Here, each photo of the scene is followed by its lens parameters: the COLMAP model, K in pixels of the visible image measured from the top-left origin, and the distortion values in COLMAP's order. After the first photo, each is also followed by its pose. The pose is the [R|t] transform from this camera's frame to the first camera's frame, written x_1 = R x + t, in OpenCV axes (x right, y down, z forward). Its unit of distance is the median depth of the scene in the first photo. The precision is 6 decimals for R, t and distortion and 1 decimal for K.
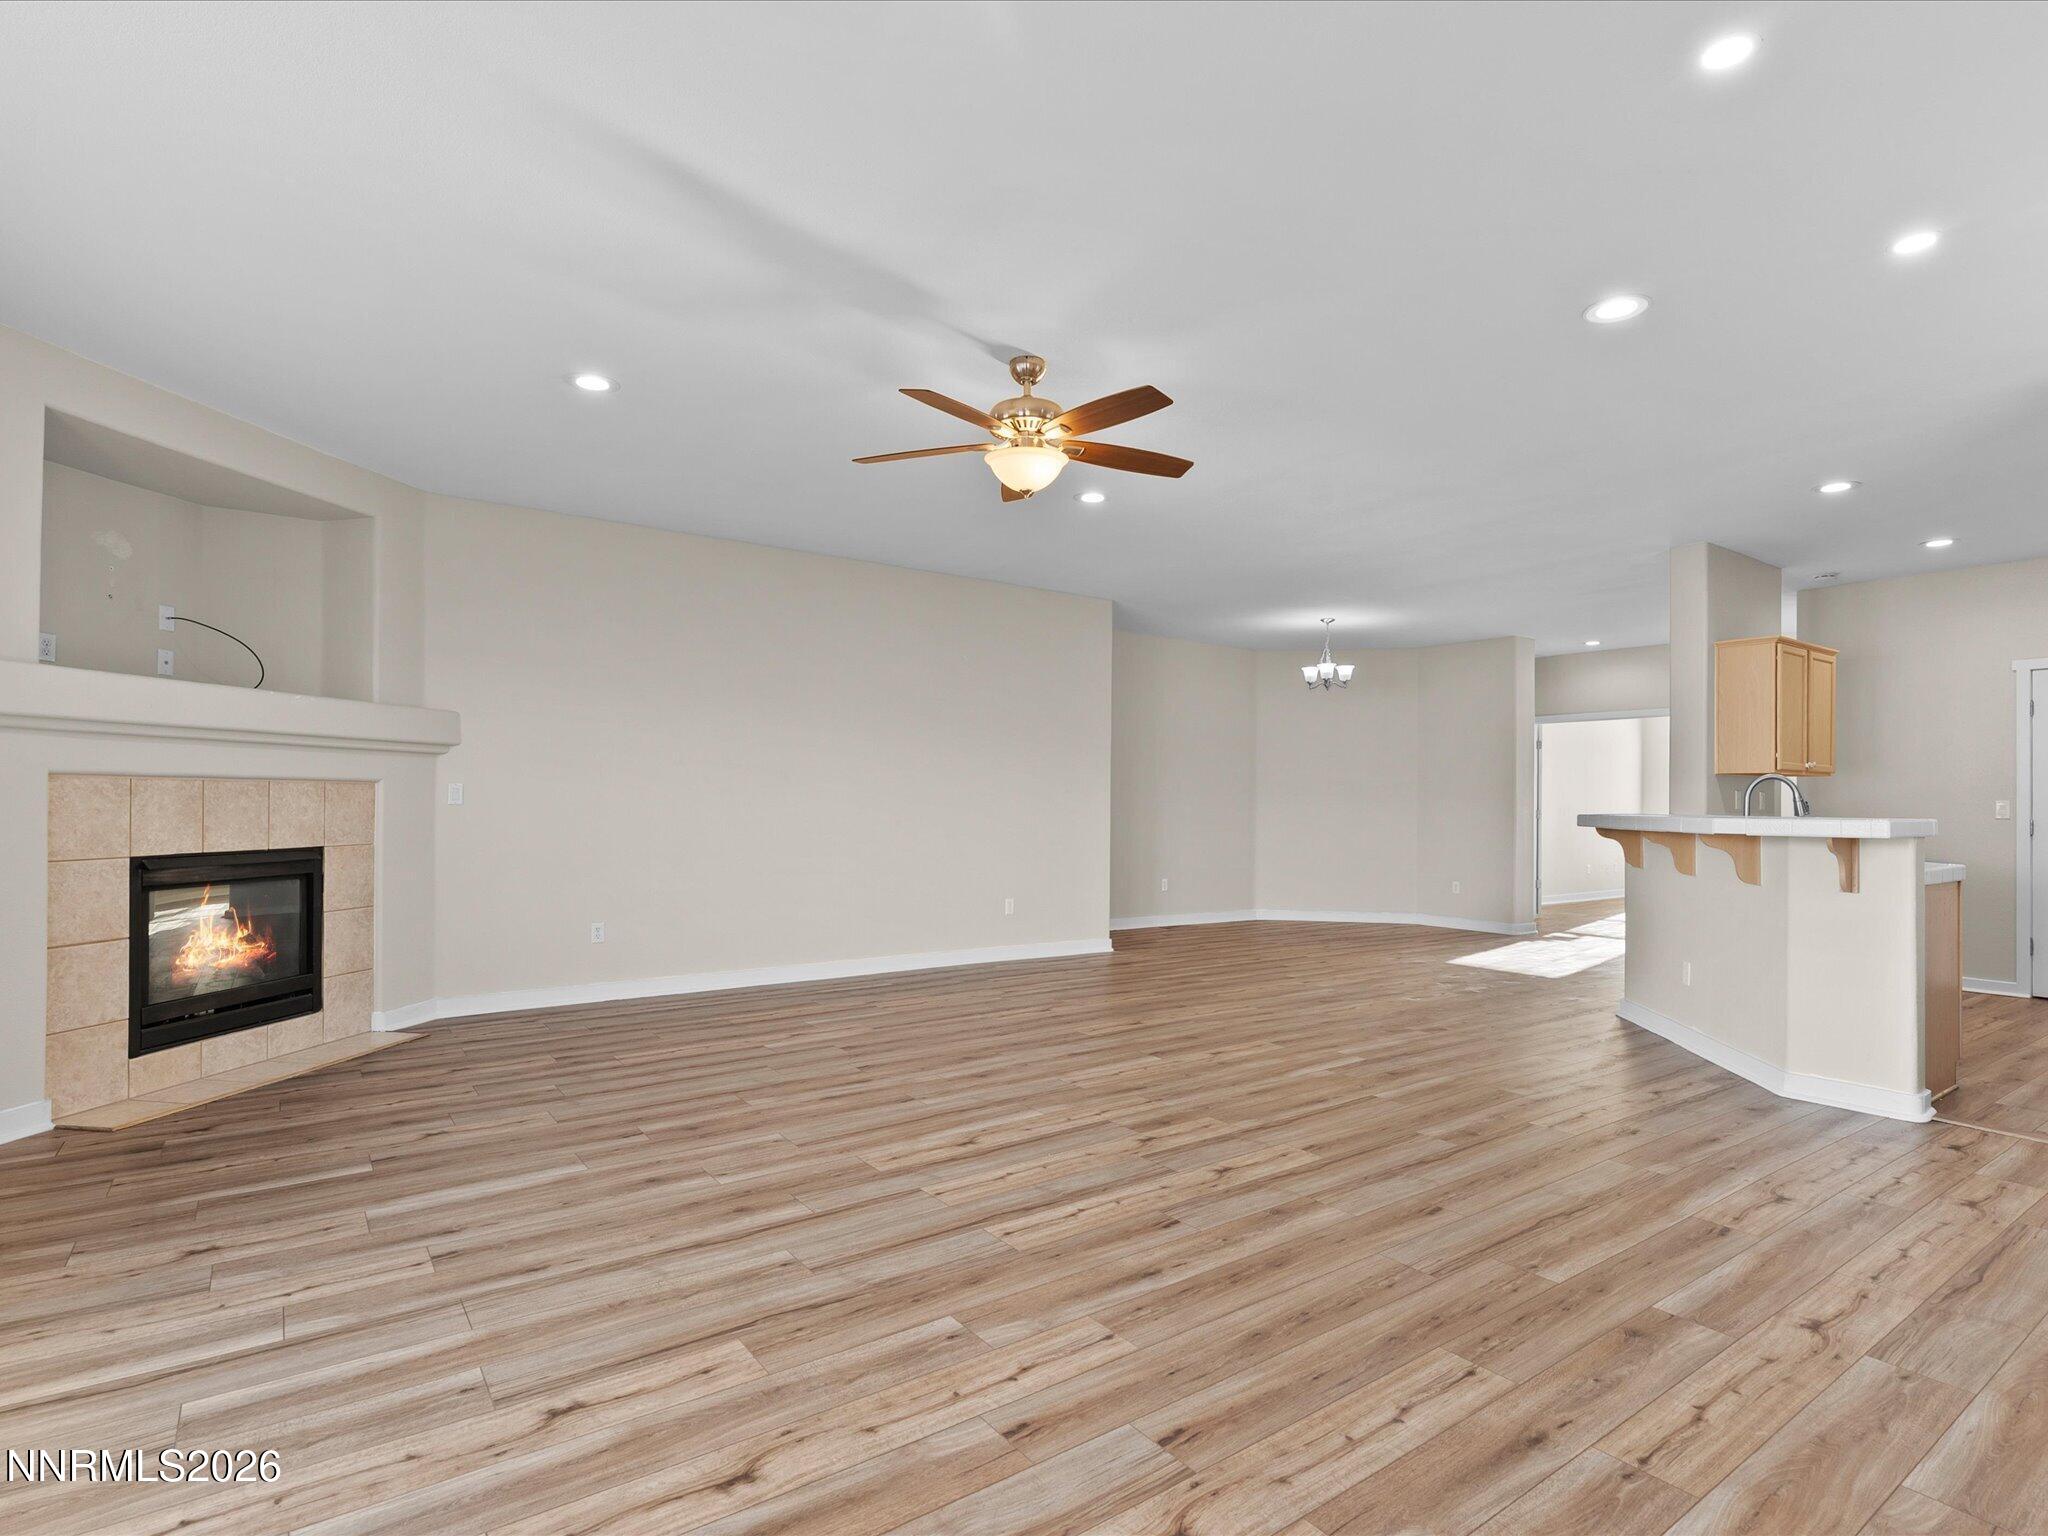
lens RADIAL K [[1044.9, 0, 1026.6], [0, 1044.9, 787.8], [0, 0, 1]] dist [-0.003848, -0.000224]
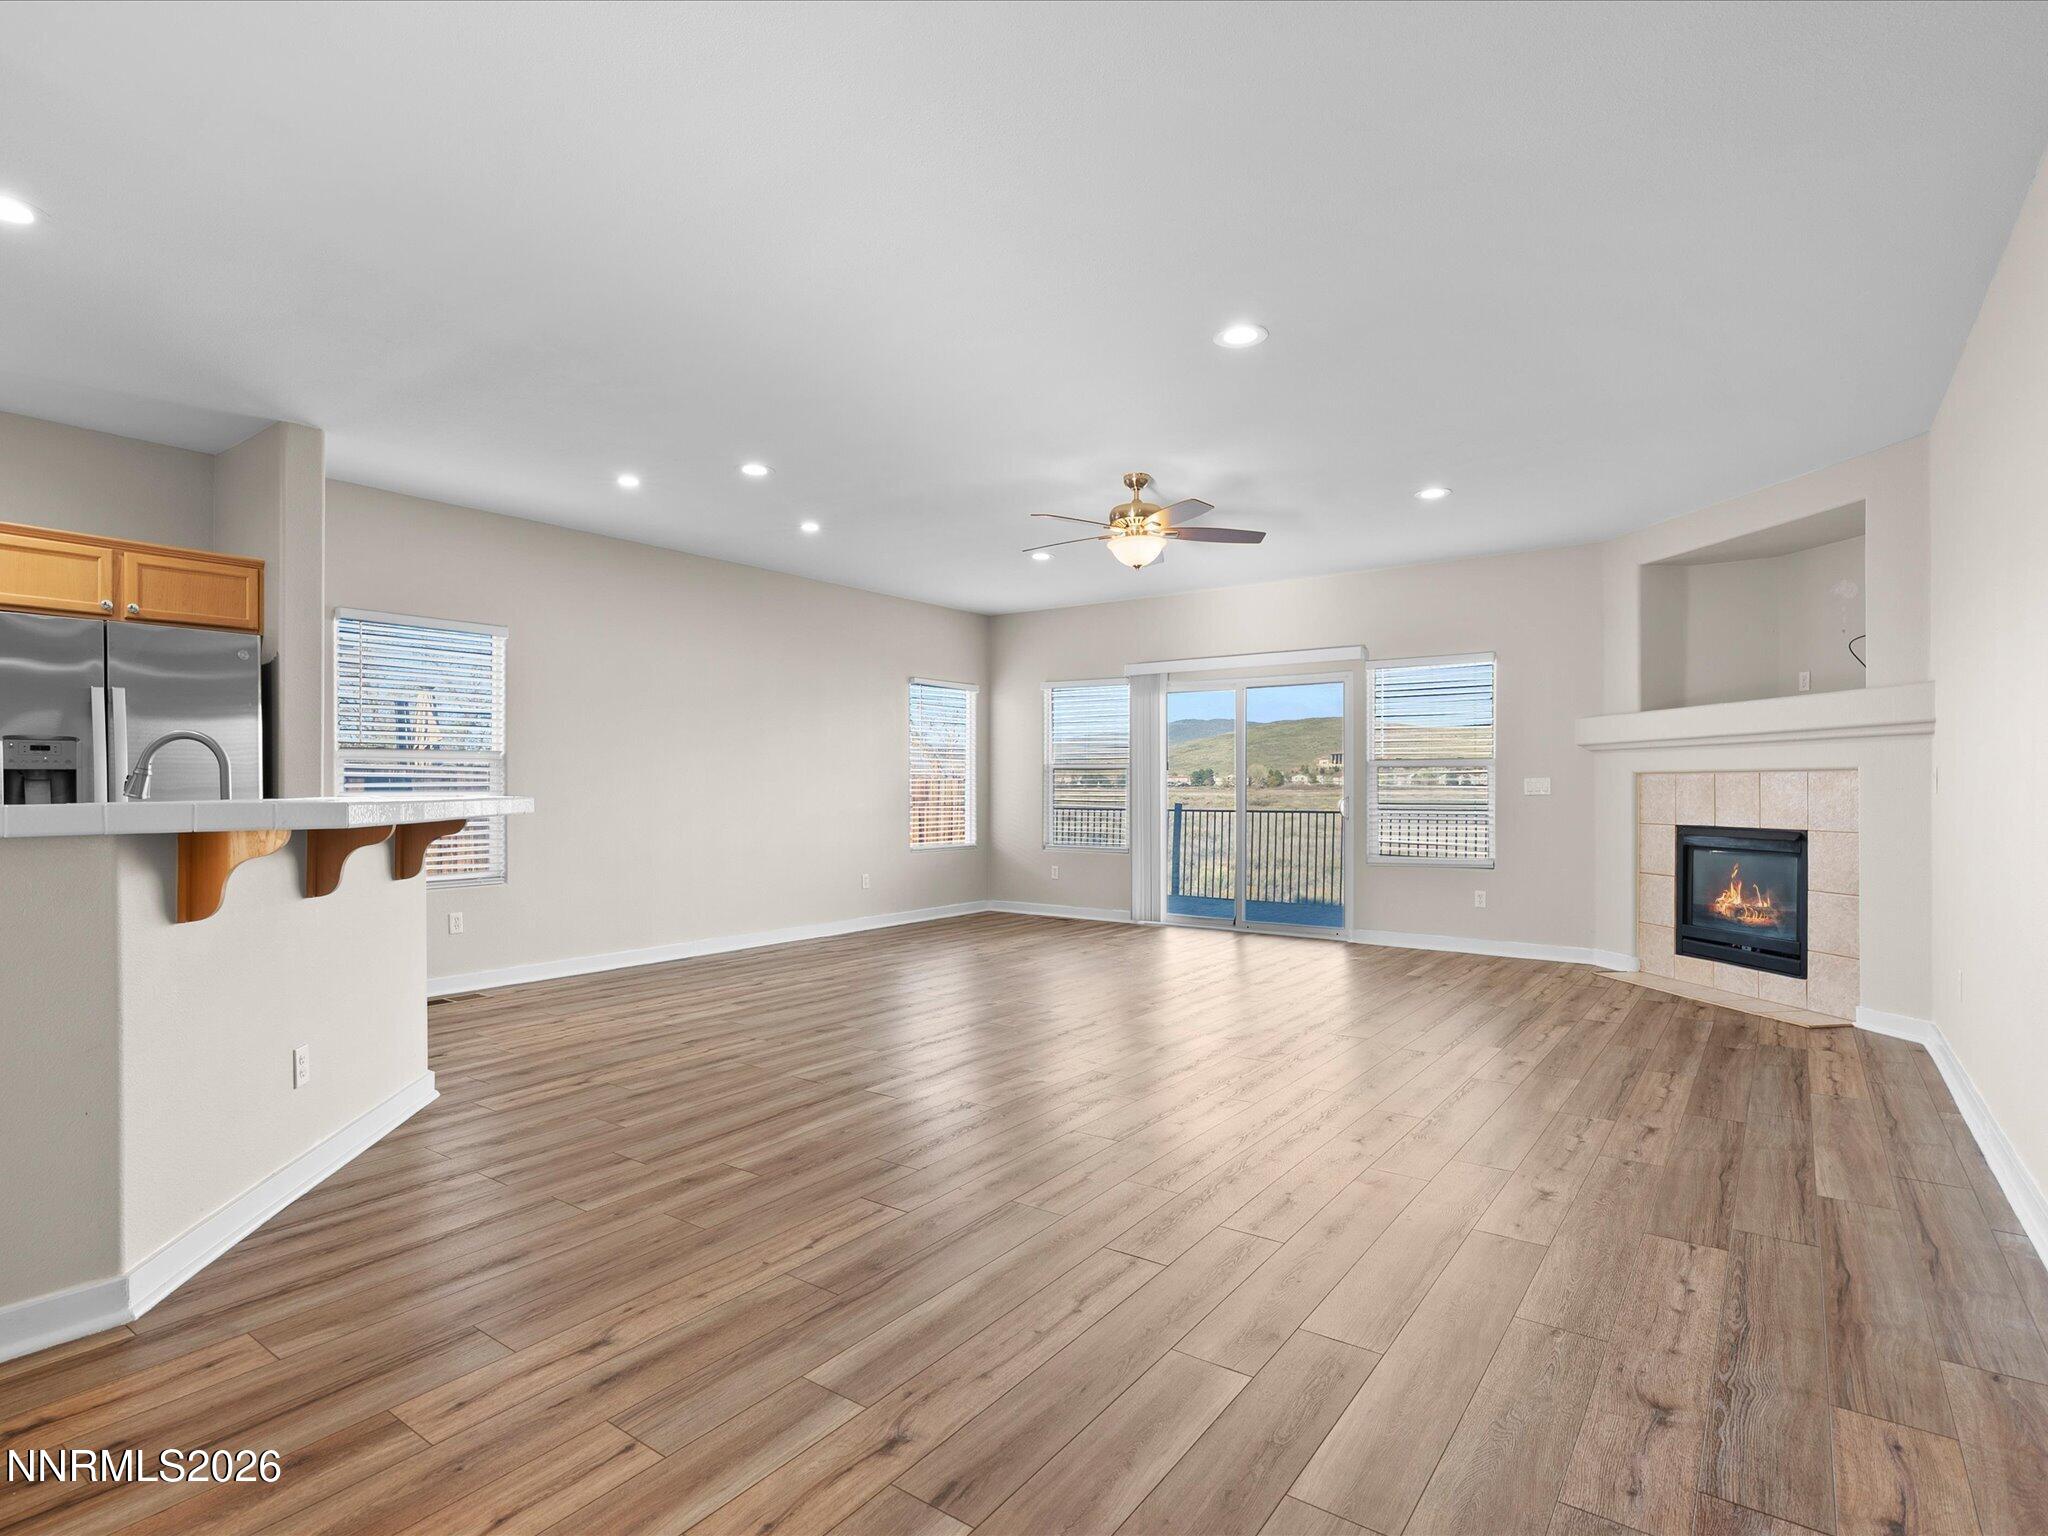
lens RADIAL K [[1059.1, 0, 1021.3], [0, 1059.1, 773.8], [0, 0, 1]] dist [-0.002642, -0.000504]
pose [[-0.952049, -0.010784, -0.305754, 0.473649], [-0.002488, 0.999619, -0.027507, 0.030424], [0.305934, -0.025428, -0.951713, 1.876229]]
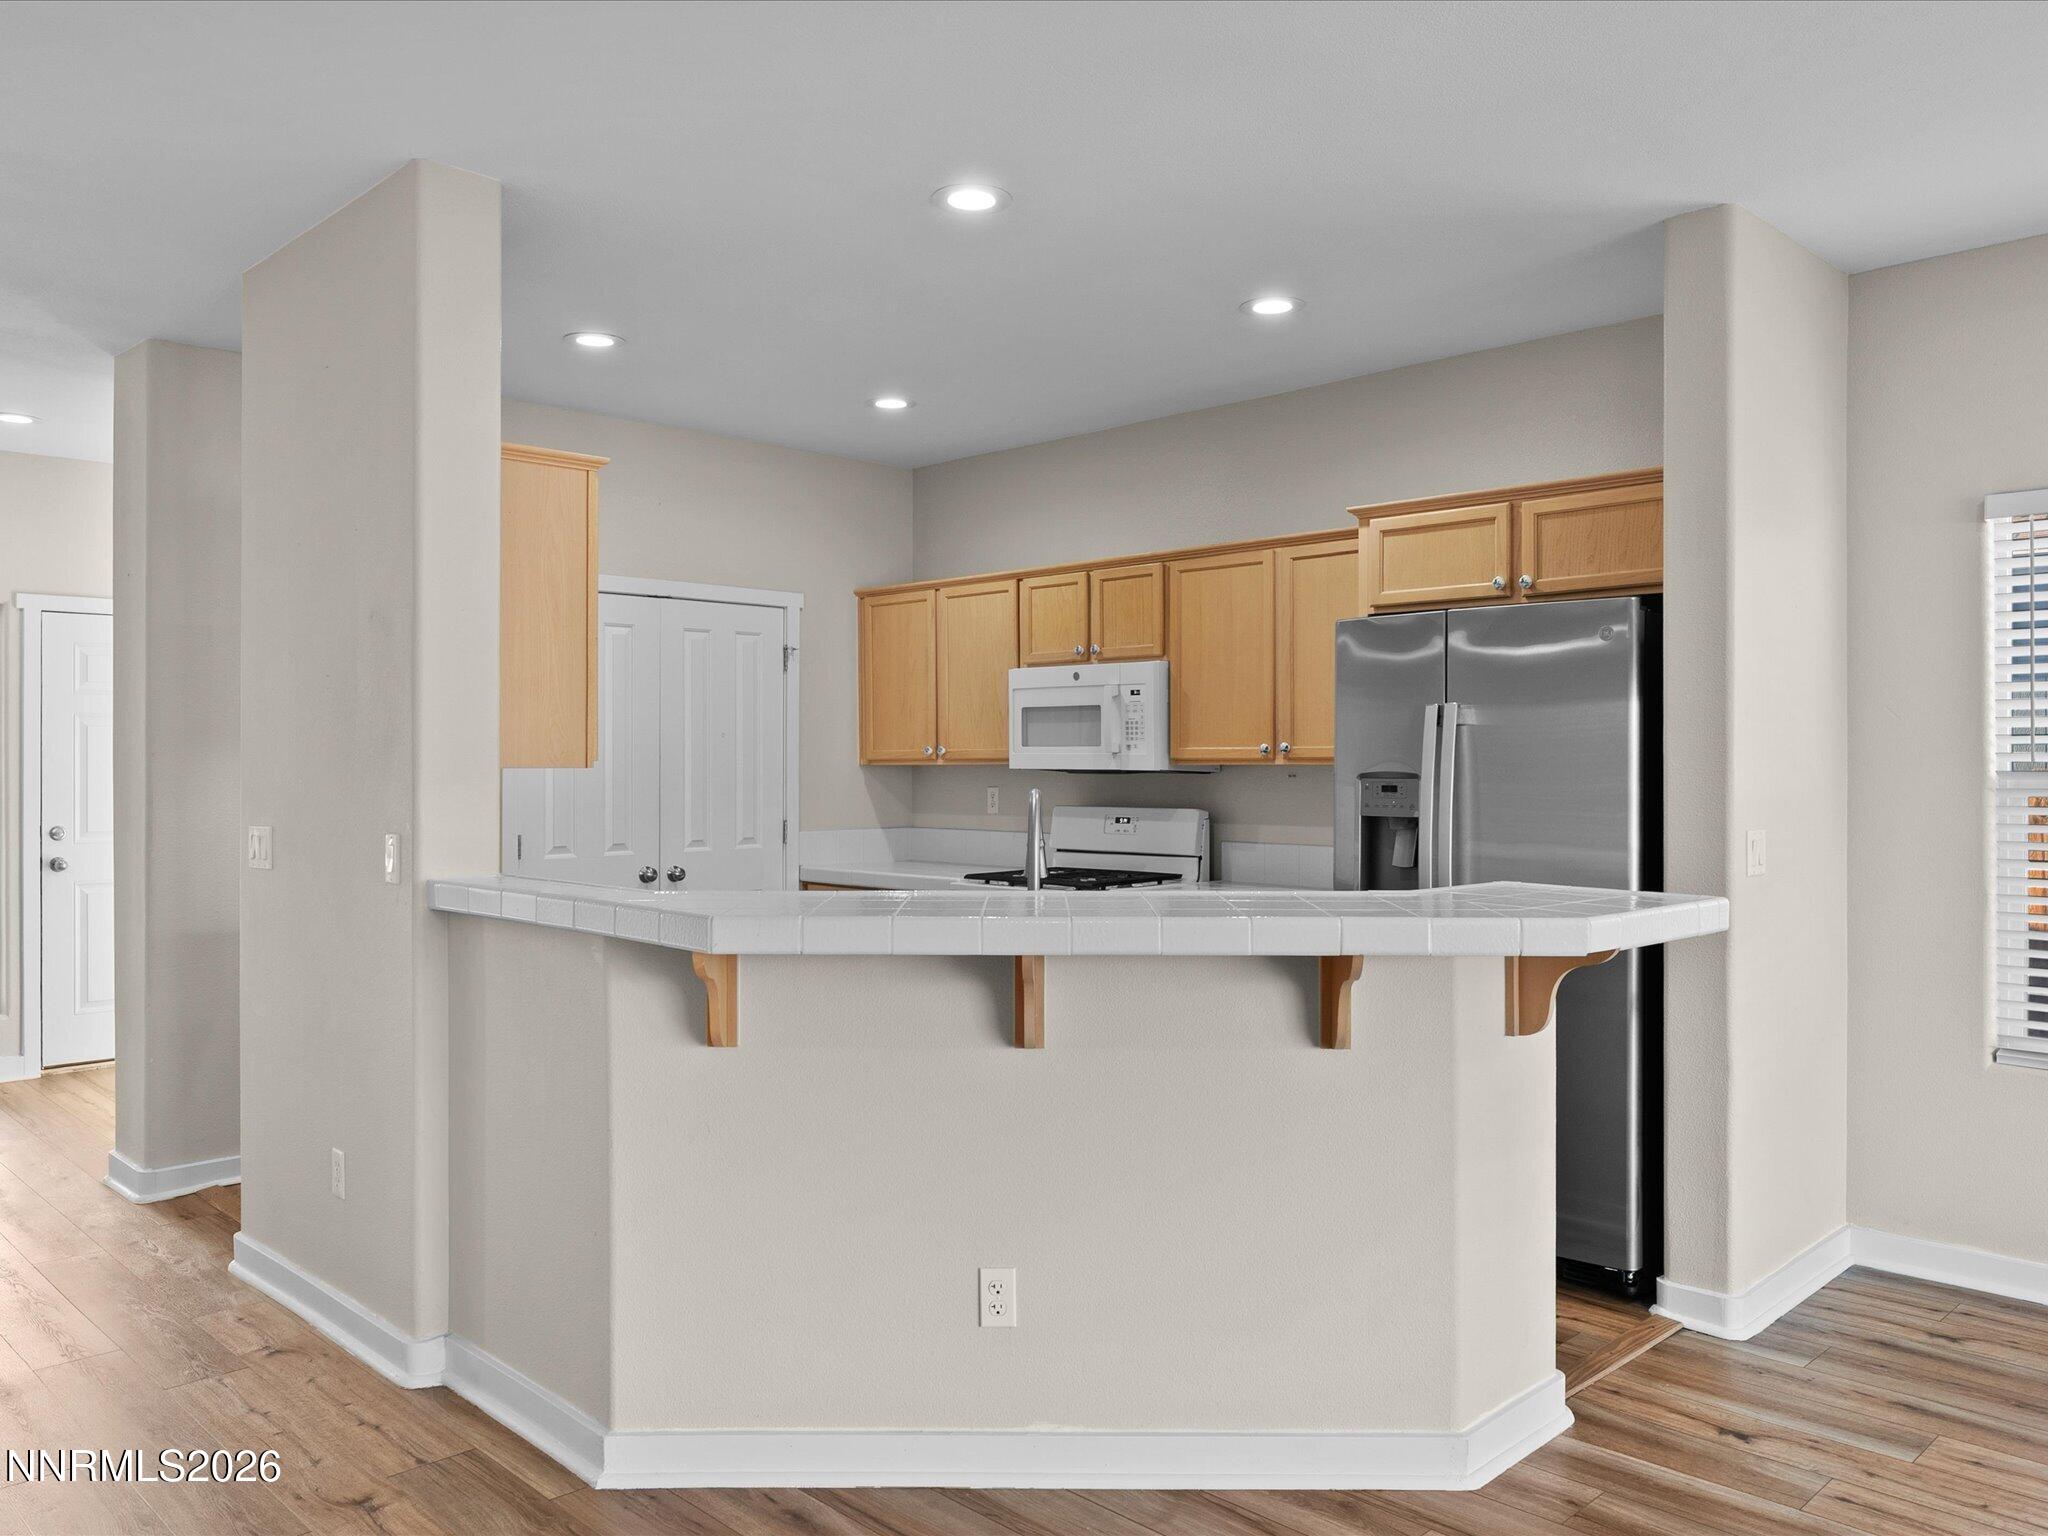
lens RADIAL K [[1517.6, 0, 1024.0], [0, 1517.6, 768.0], [0, 0, 1]] dist [-0.047382, -0.001494]
pose [[-0.153665, -0.014643, 0.988014, 0.080944], [-0.016606, 0.999787, 0.012234, -0.033045], [-0.987983, -0.014527, -0.153876, 1.191179]]
